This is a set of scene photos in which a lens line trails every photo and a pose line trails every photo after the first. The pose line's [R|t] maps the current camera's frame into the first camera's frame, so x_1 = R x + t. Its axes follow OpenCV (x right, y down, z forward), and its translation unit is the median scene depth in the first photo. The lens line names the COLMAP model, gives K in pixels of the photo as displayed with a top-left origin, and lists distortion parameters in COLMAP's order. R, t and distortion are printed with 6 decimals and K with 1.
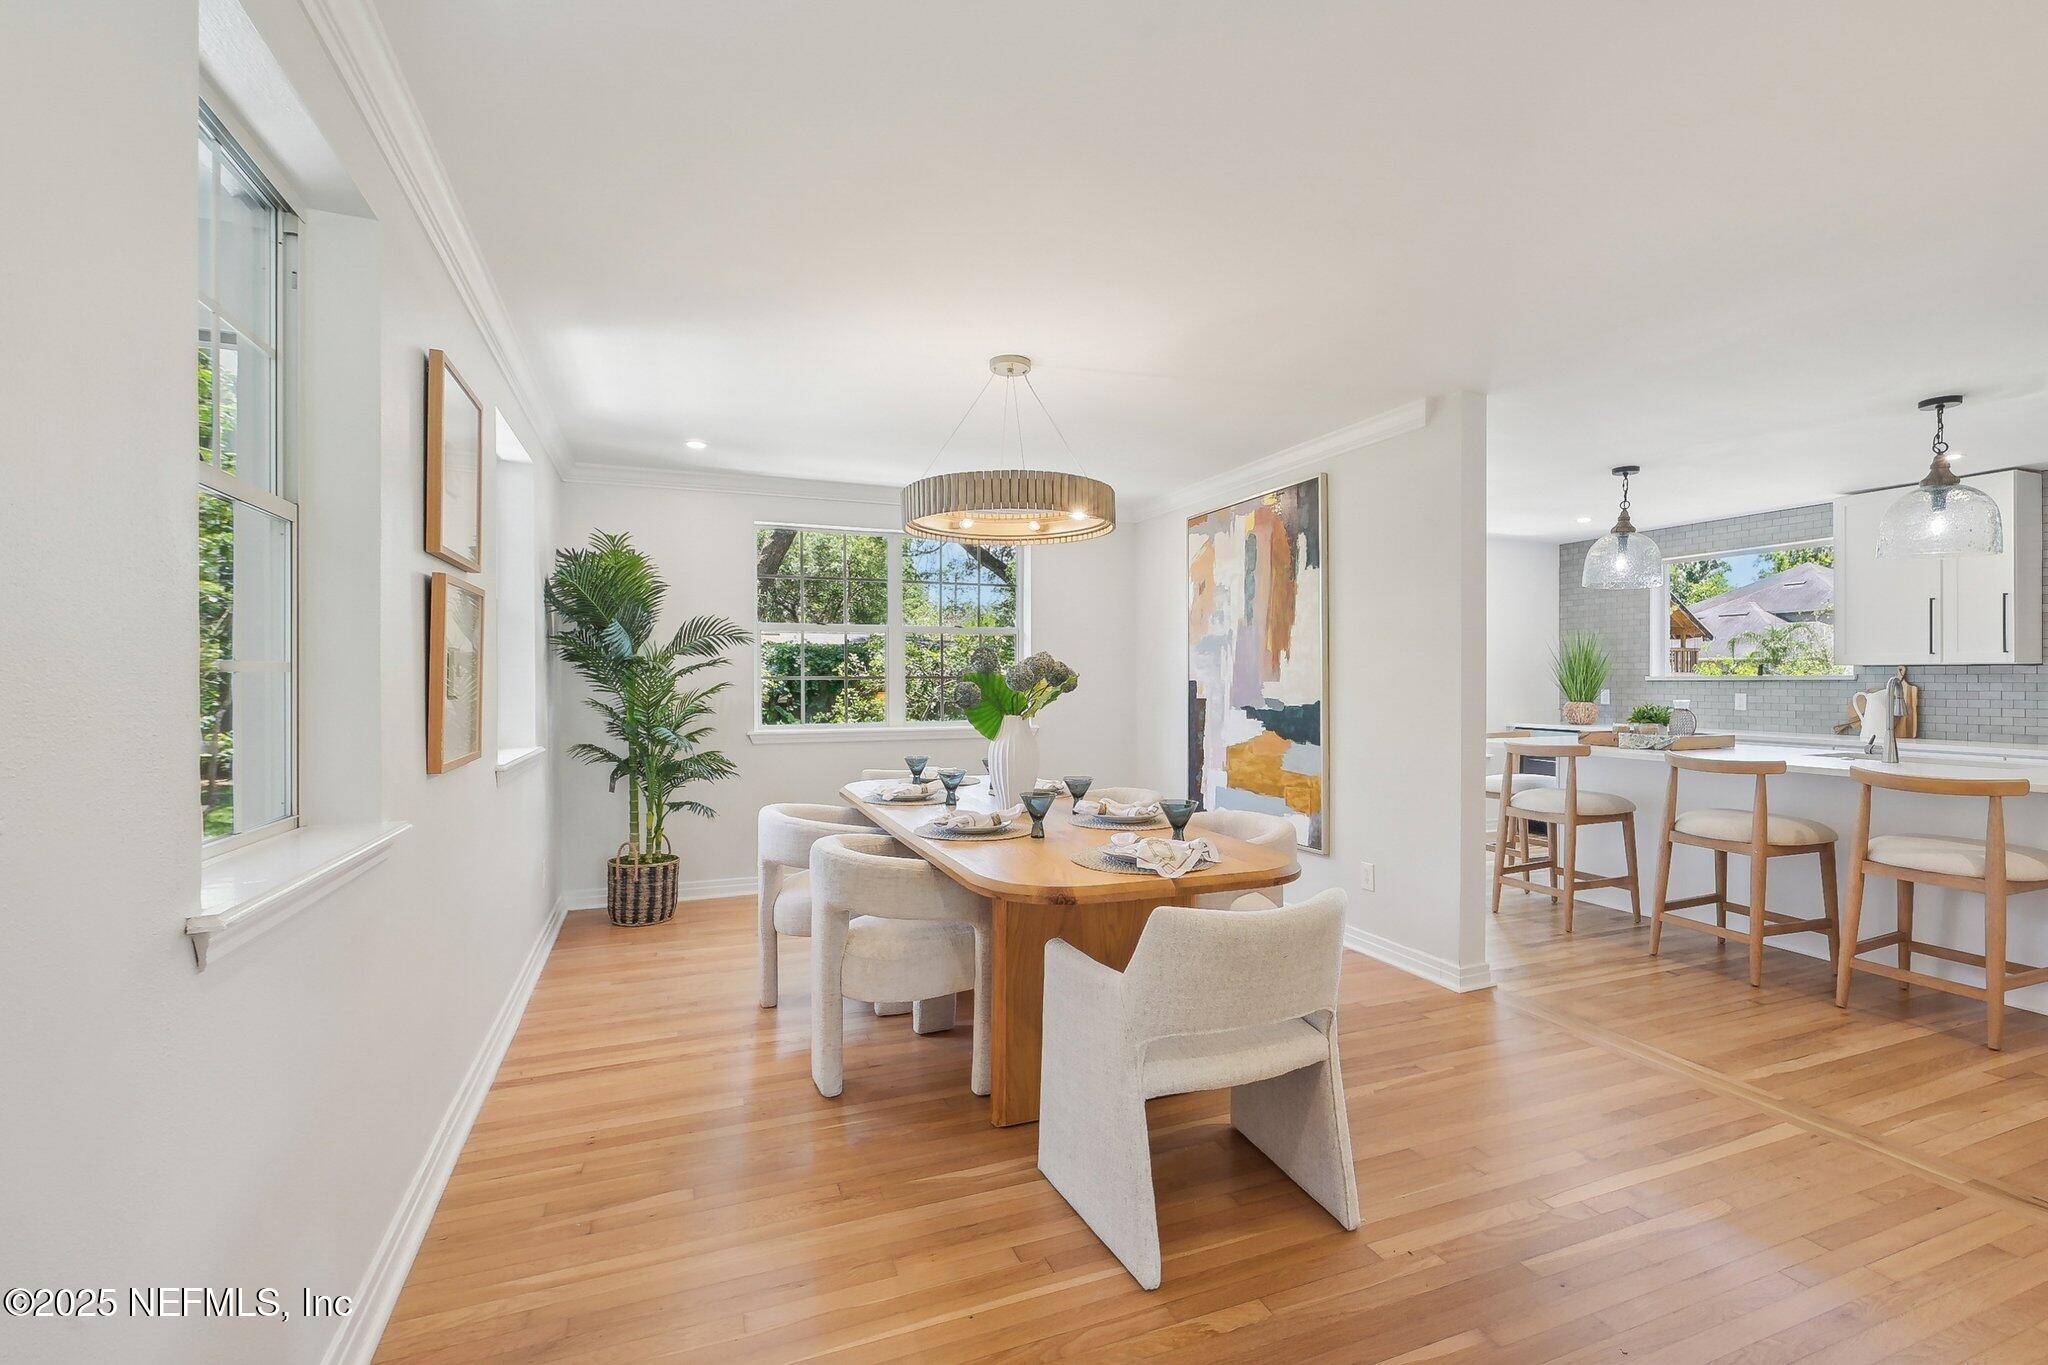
lens RADIAL K [[926.9, 0, 1037.3], [0, 926.9, 680.3], [0, 0, 1]] dist [0.013402, -0.001122]
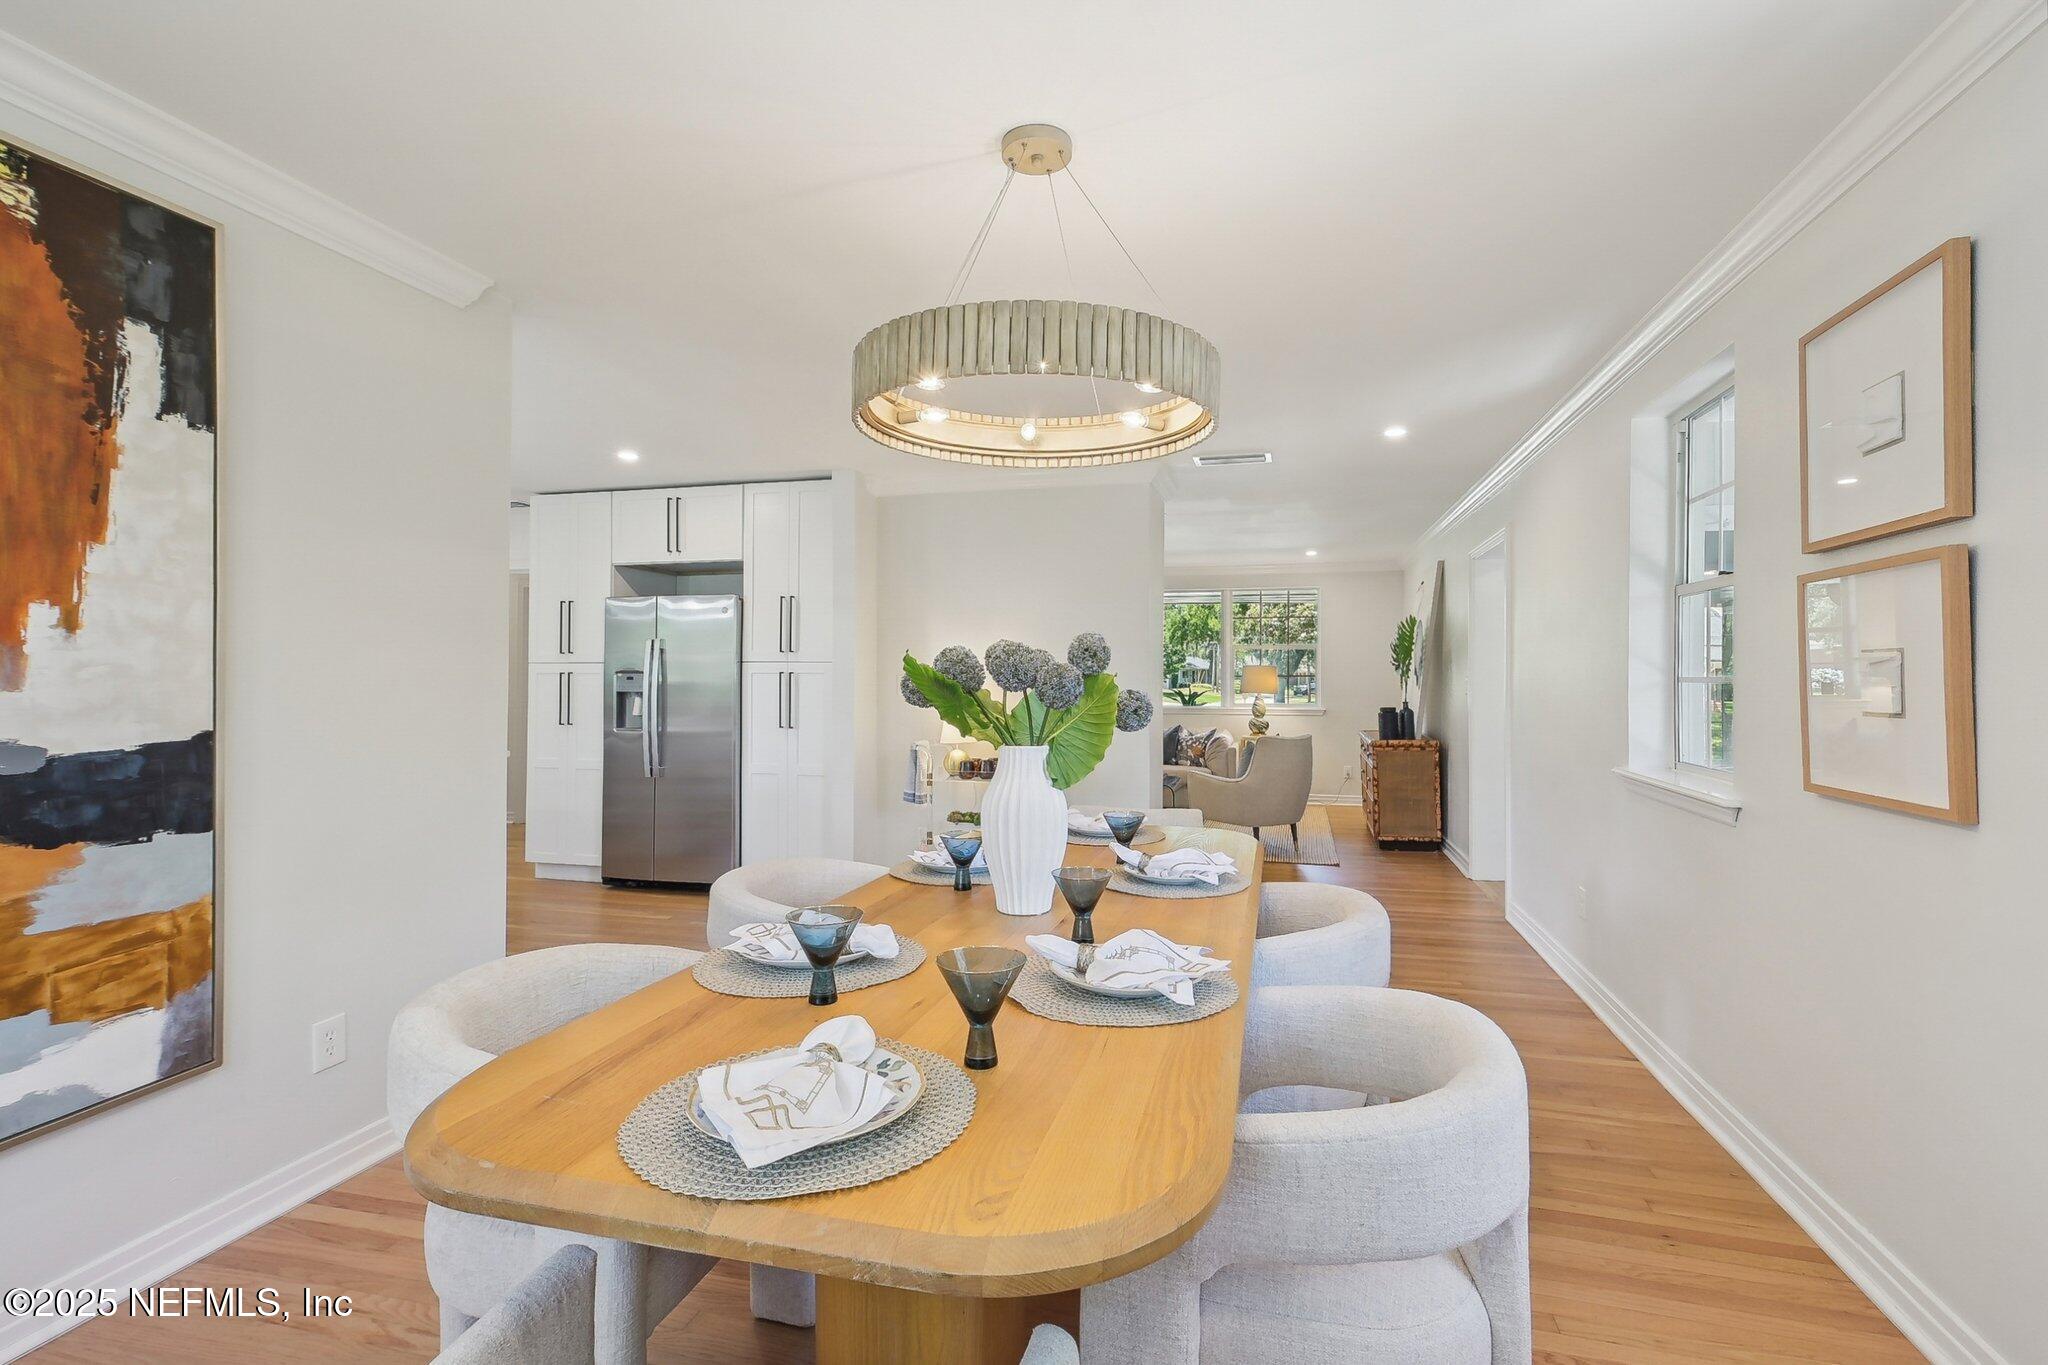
lens RADIAL K [[926.9, 0, 1034.1], [0, 926.9, 678.0], [0, 0, 1]] dist [0.013402, -0.001122]
pose [[-0.812247, -0.009382, 0.583239, -0.272812], [-0.003884, 0.999935, 0.010676, -0.009073], [-0.583301, 0.006407, -0.812231, 1.099659]]
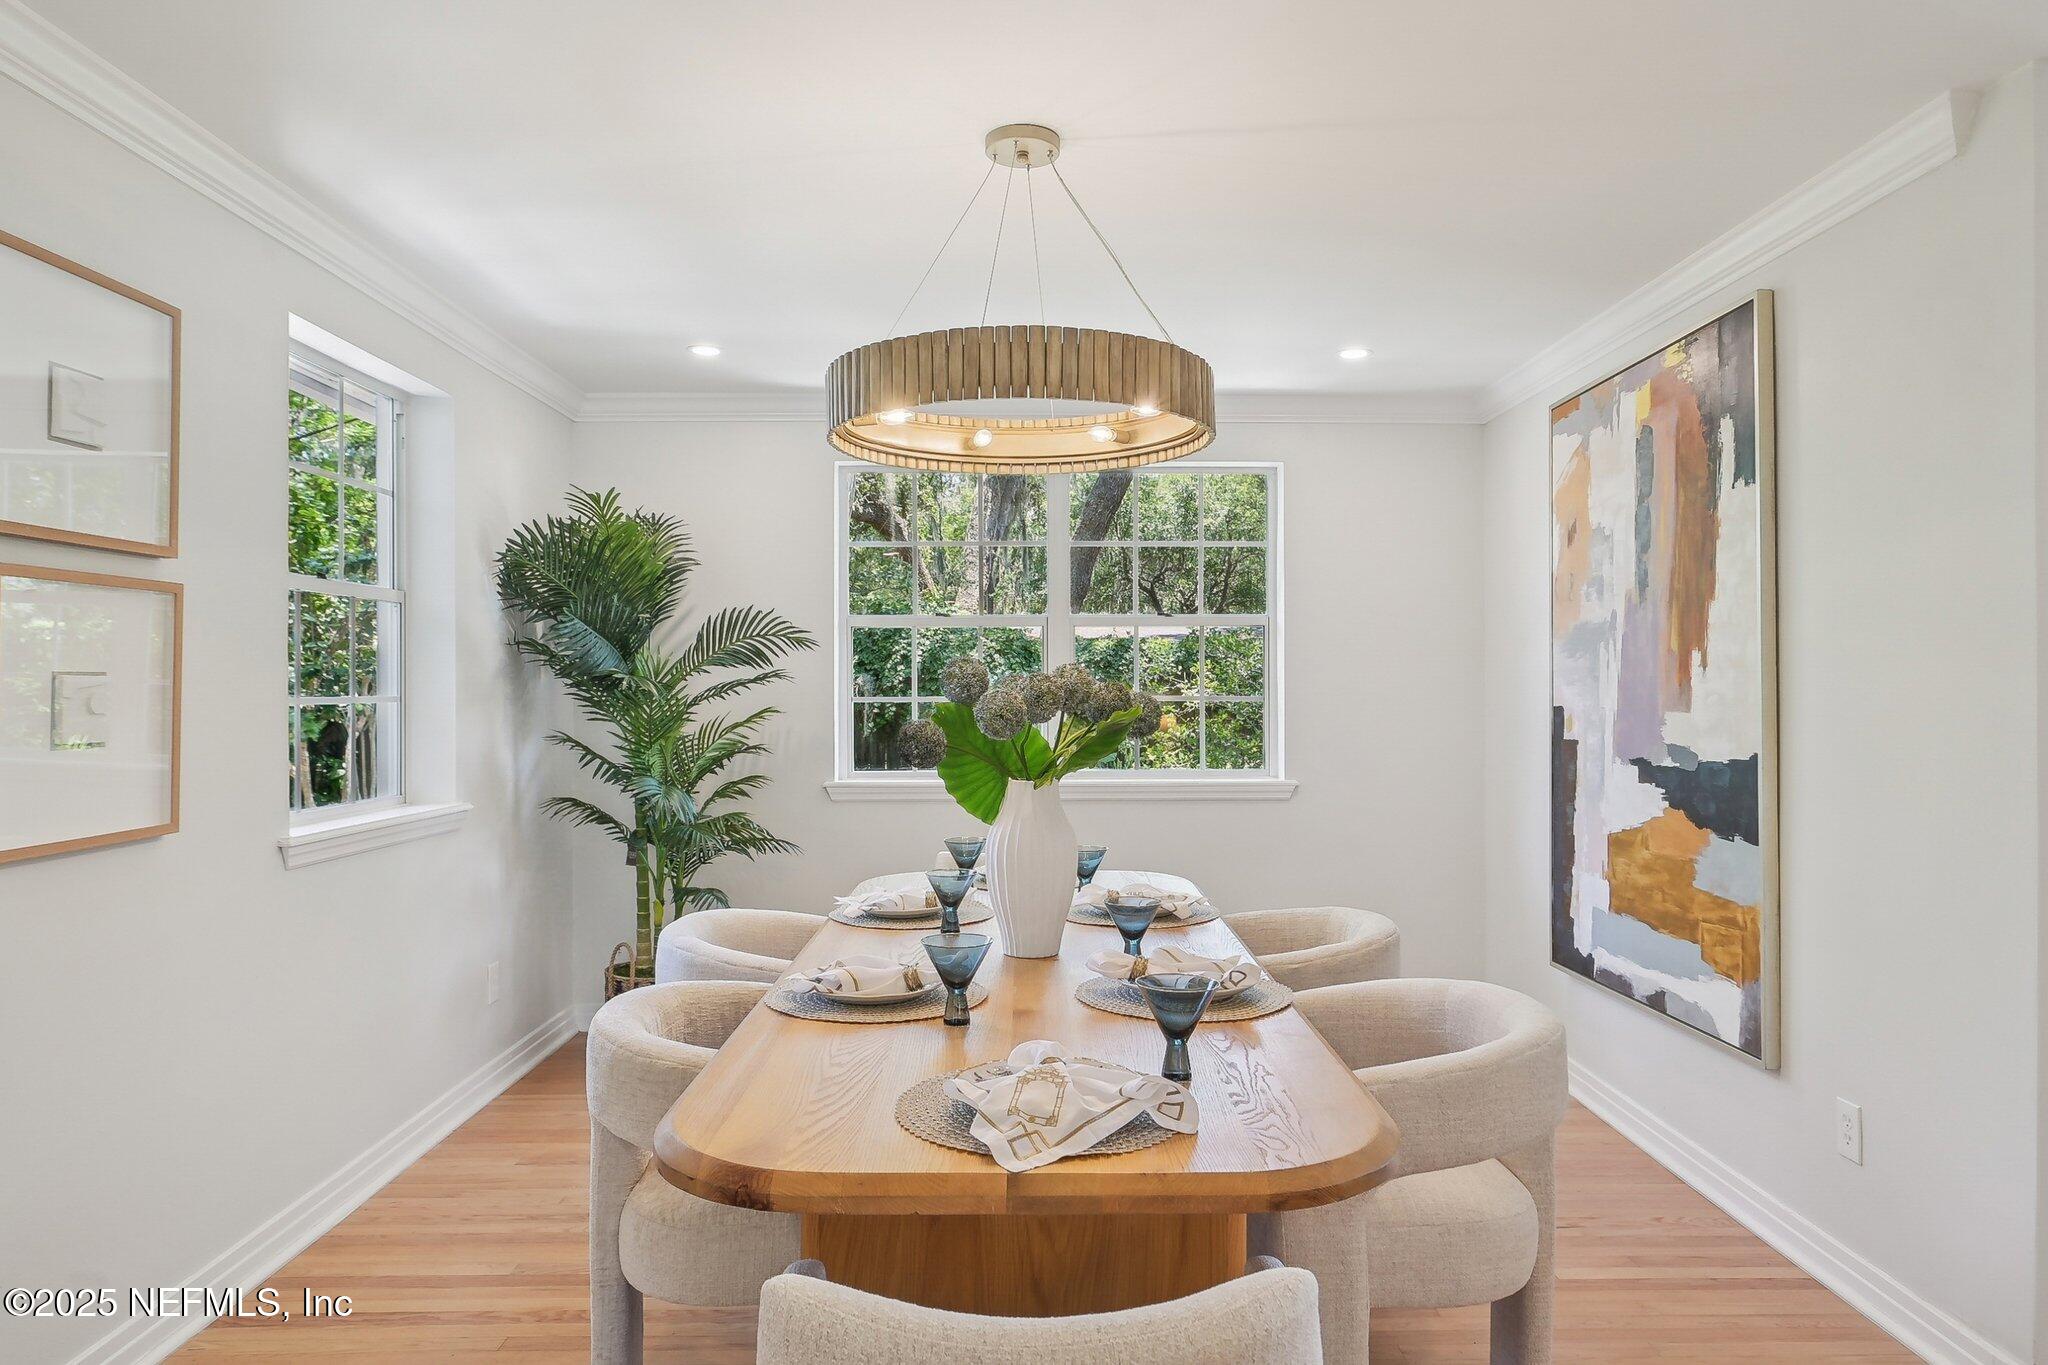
lens RADIAL K [[1345.2, 0, 1025.8], [0, 1345.2, 684.2], [0, 0, 1]] dist [0.007225, 0.000561]
pose [[0.932451, -0.001433, -0.361293, 0.194725], [0.000361, 0.999995, -0.003034, -0.012421], [0.361295, 0.002698, 0.932448, 0.190008]]
